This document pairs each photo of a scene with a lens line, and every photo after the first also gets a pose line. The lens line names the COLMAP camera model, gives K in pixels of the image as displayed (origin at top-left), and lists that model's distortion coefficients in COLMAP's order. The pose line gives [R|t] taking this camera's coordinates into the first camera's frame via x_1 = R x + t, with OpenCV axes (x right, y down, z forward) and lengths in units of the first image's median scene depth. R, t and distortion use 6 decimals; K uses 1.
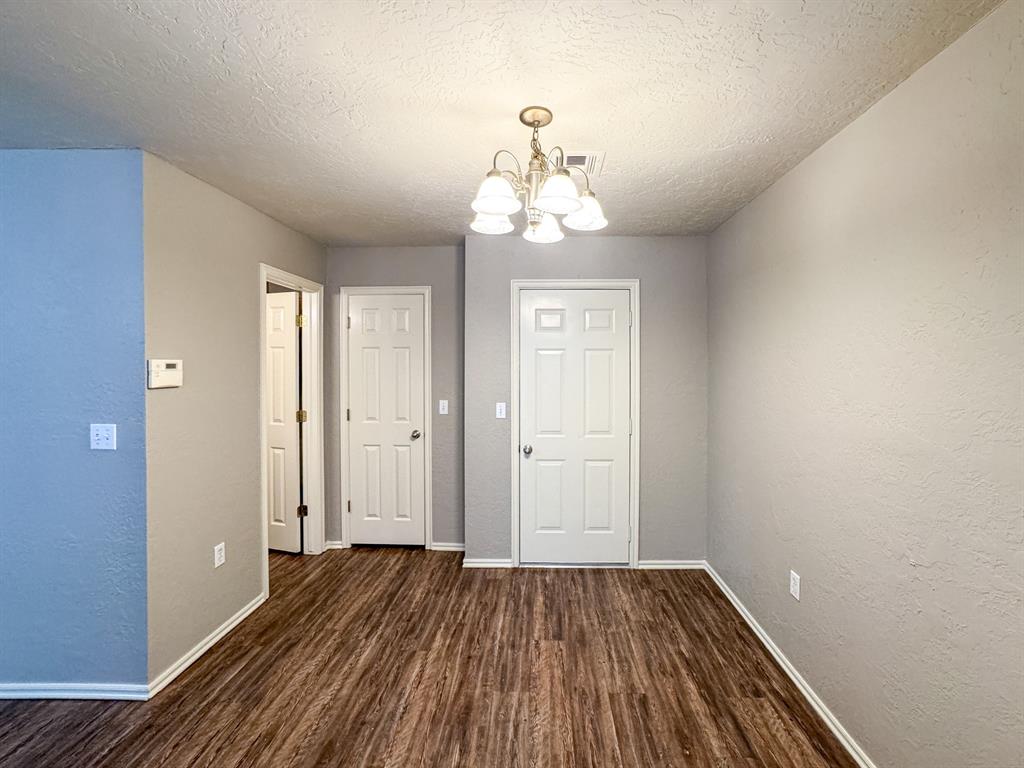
lens RADIAL K [[397.2, 0, 535.1], [0, 397.2, 365.0], [0, 0, 1]] dist [-0.045016, 0.014159]
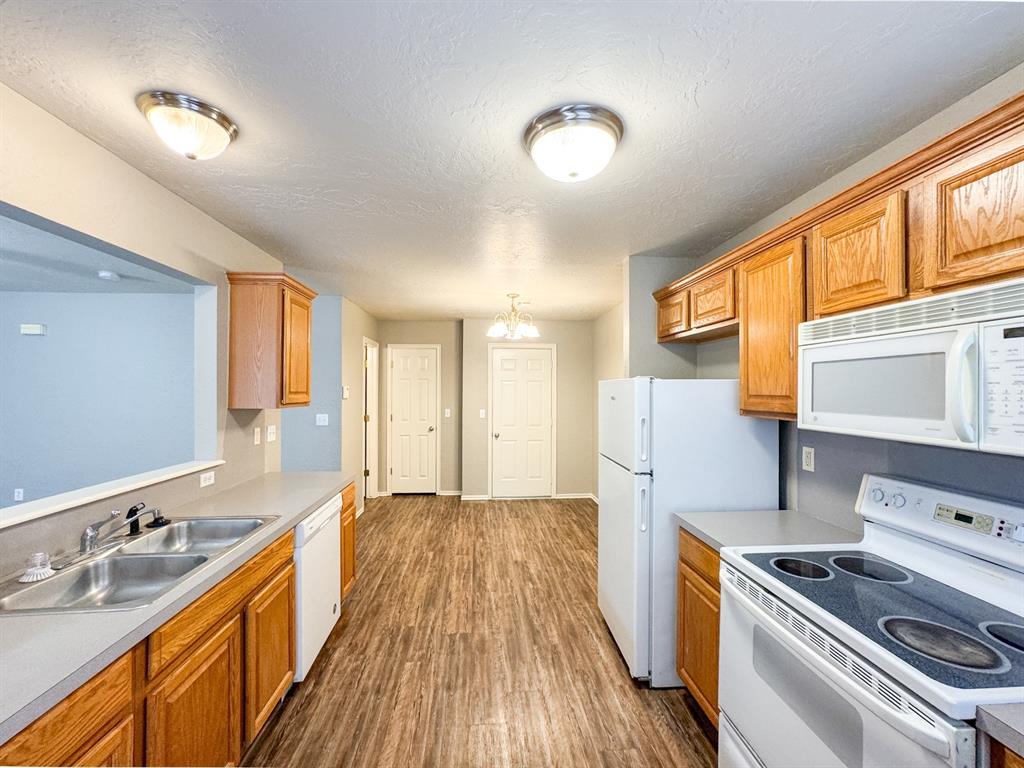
lens RADIAL K [[417.3, 0, 507.6], [0, 417.3, 386.5], [0, 0, 1]] dist [-0.047272, 0.017733]
pose [[0.995013, 0.003228, 0.099697, -0.164568], [-0.002189, 0.999942, -0.010528, 0.007919], [-0.099725, 0.010257, 0.994962, -0.945054]]
